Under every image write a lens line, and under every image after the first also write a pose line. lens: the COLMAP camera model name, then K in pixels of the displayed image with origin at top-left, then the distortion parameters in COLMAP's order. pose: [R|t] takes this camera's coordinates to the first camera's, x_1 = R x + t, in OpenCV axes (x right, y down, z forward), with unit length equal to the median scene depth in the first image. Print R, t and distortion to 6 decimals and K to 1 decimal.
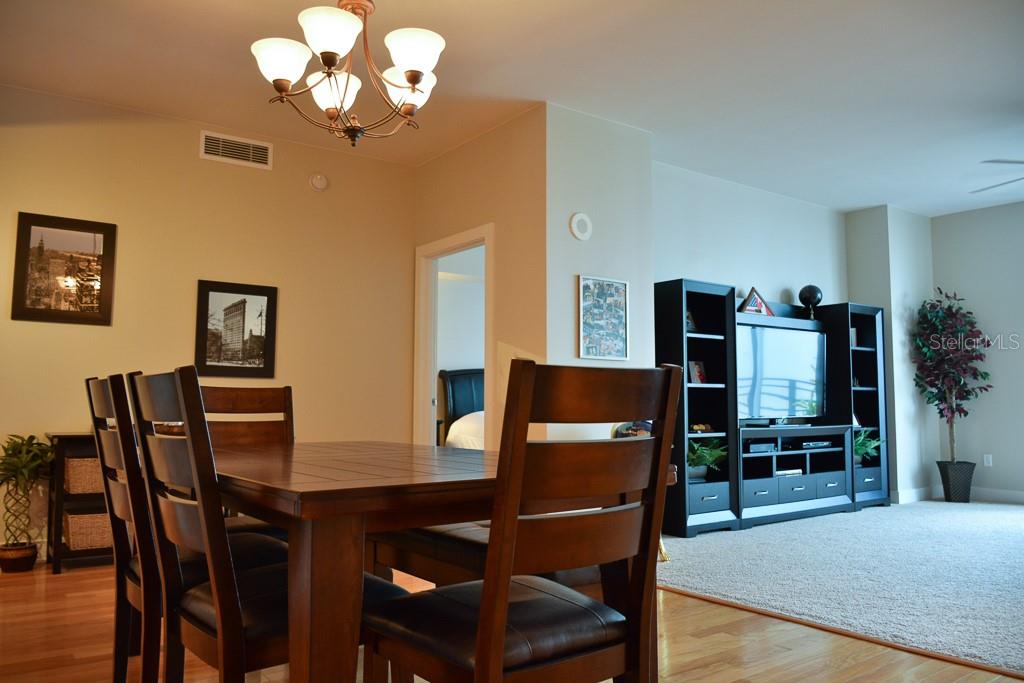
lens RADIAL K [[779.6, 0, 512.0], [0, 779.6, 341.5], [0, 0, 1]] dist [-0.025033, 0.004666]
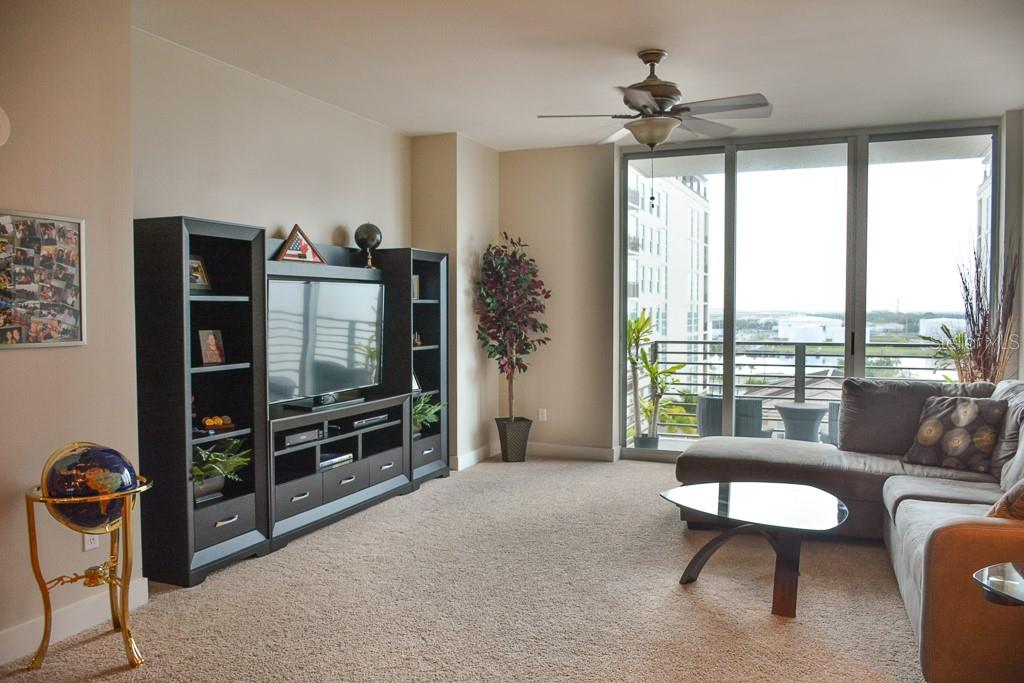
lens RADIAL K [[775.9, 0, 512.0], [0, 775.9, 341.5], [0, 0, 1]] dist [-0.019582, -0.002419]
pose [[0.860797, -0.023805, 0.508392, 0.105129], [-0.039494, 0.992769, 0.113357, -0.052178], [-0.507414, -0.117656, 0.853632, 0.230557]]
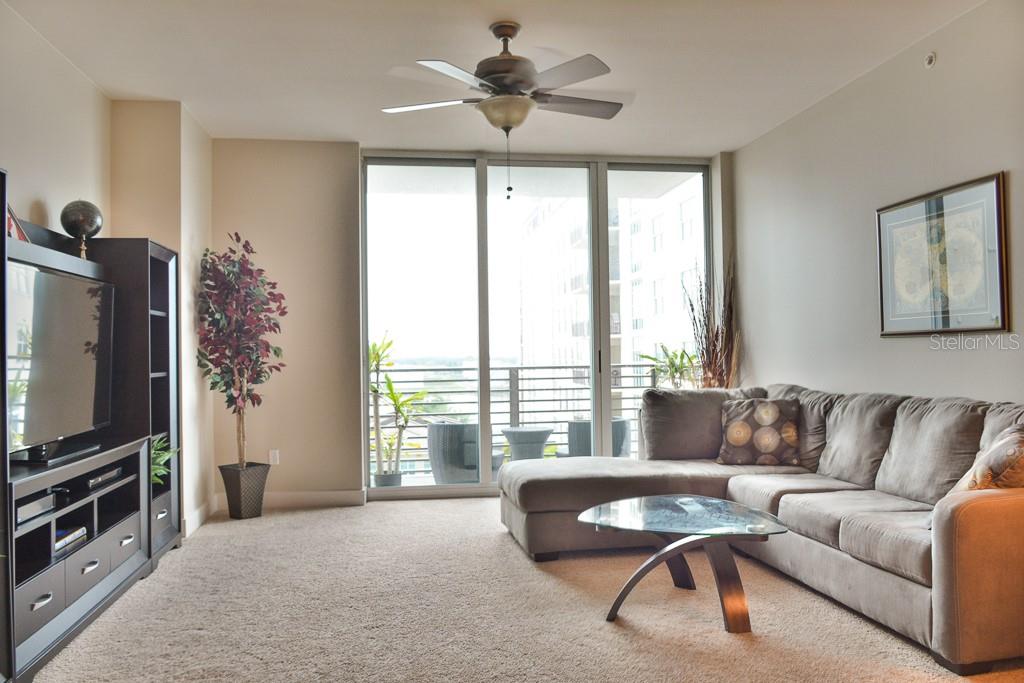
lens RADIAL K [[769.5, 0, 512.0], [0, 769.5, 341.5], [0, 0, 1]] dist [-0.041442, -0.003639]
pose [[0.463741, 0.003512, 0.885964, 0.032655], [-0.057474, 0.998005, 0.026127, -0.000490], [-0.884104, -0.063036, 0.463018, 0.485279]]
